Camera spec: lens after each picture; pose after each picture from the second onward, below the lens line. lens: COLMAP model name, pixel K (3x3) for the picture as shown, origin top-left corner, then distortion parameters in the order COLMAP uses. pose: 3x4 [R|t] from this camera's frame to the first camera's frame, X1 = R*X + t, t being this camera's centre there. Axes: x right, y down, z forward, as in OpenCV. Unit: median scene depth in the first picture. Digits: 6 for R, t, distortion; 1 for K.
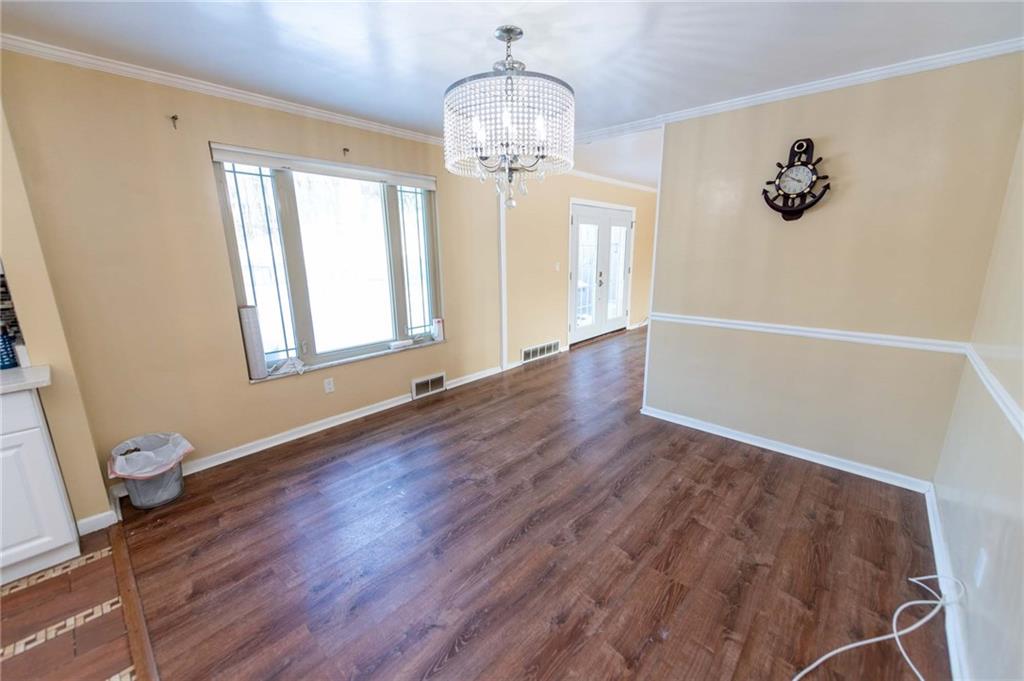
lens RADIAL K [[400.2, 0, 514.1], [0, 400.2, 341.9], [0, 0, 1]] dist [0.018121, -0.005965]
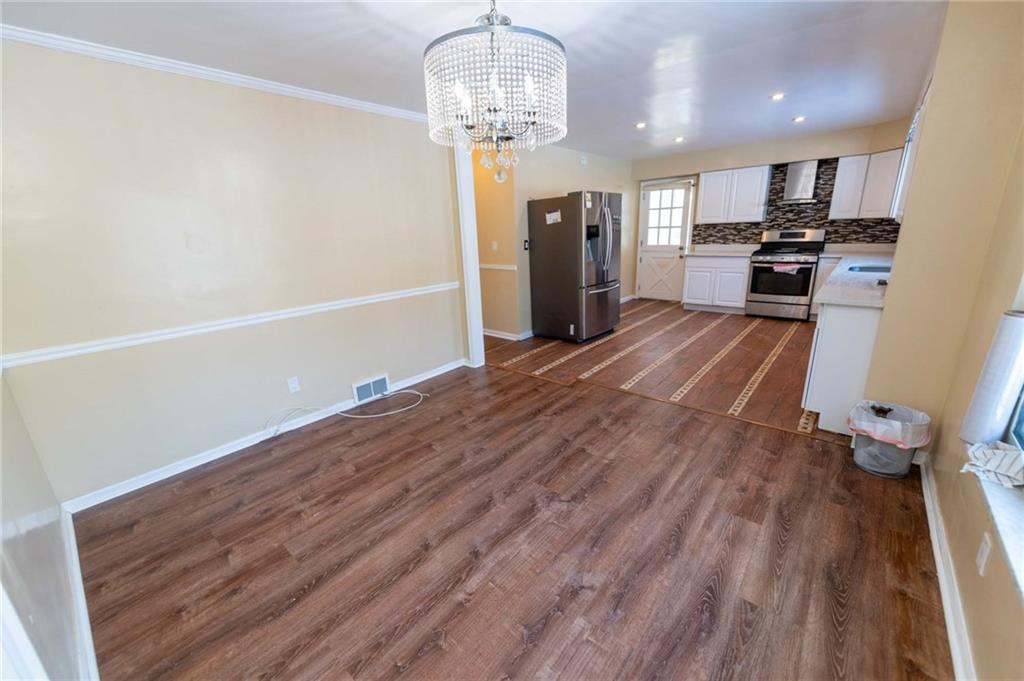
lens RADIAL K [[400.2, 0, 514.1], [0, 400.2, 341.9], [0, 0, 1]] dist [0.018121, -0.005965]
pose [[-0.998633, 0.051162, -0.010725, -0.008744], [0.039445, 0.872145, 0.487655, -0.373420], [0.034303, 0.486565, -0.872970, 1.618378]]
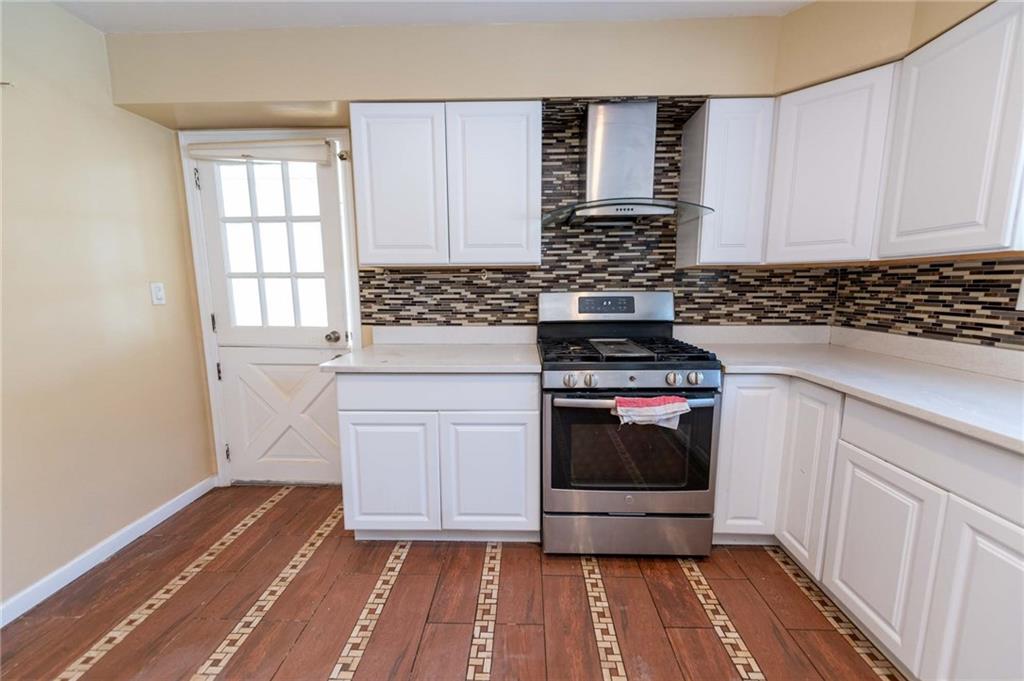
lens RADIAL K [[400.2, 0, 514.1], [0, 400.2, 341.9], [0, 0, 1]] dist [0.018121, -0.005965]
pose [[-0.765758, 0.103566, -0.634735, -0.945198], [-0.136308, 0.938391, 0.317557, 0.114110], [0.628518, 0.329691, -0.704463, -0.141313]]
